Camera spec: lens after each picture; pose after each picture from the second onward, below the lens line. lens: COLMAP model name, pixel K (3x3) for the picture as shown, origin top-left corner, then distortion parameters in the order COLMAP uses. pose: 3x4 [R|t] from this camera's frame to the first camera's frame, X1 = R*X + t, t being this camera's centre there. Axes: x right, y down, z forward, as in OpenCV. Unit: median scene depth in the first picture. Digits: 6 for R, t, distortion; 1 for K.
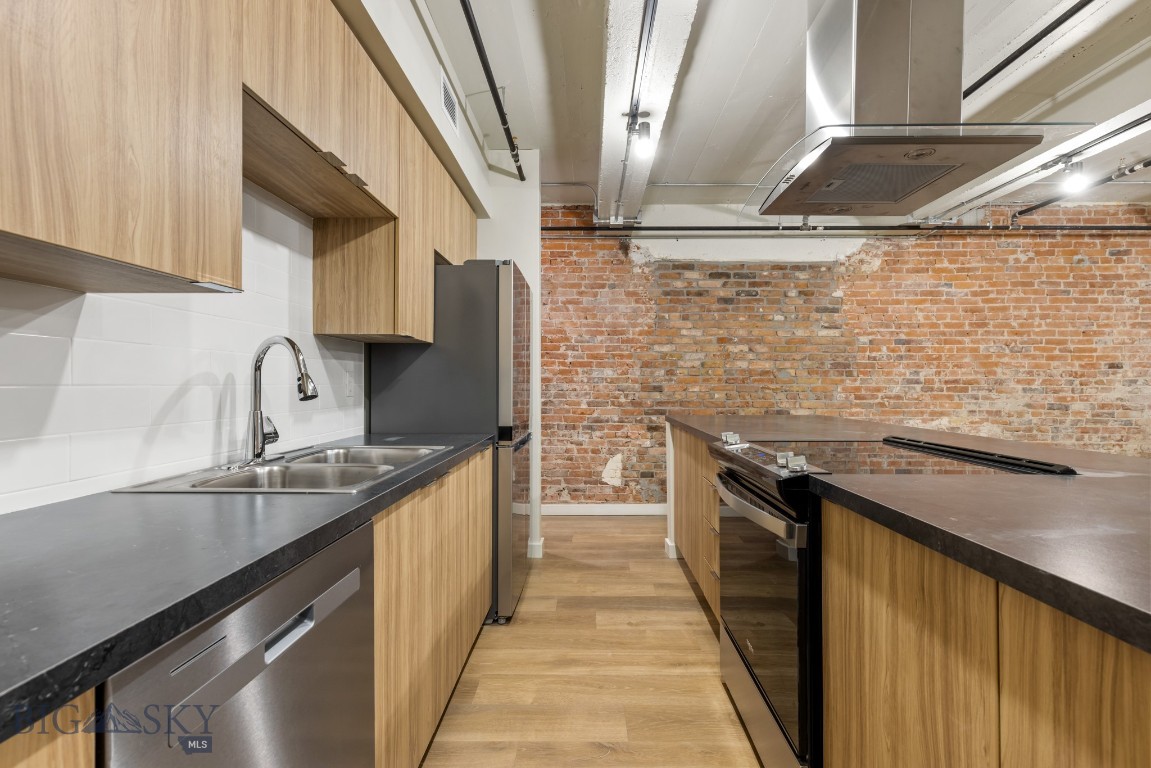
lens RADIAL K [[527.2, 0, 582.5], [0, 527.2, 386.3], [0, 0, 1]] dist [0.000700, -0.000461]
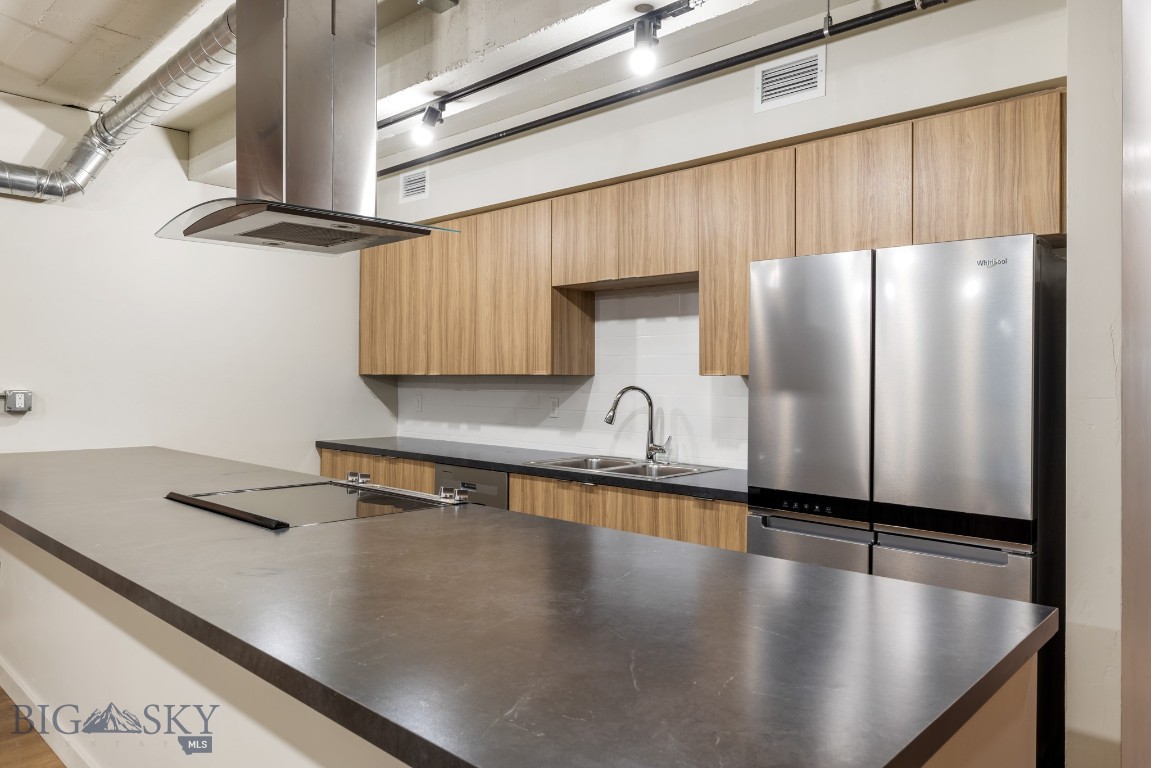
lens RADIAL K [[788.6, 0, 575.5], [0, 788.6, 384.0], [0, 0, 1]] dist [-0.002874, -0.000618]
pose [[-0.675975, -0.000607, -0.736924, 1.858952], [-0.008963, 0.999932, 0.007398, -0.154432], [0.736870, 0.011606, -0.675935, 3.355480]]
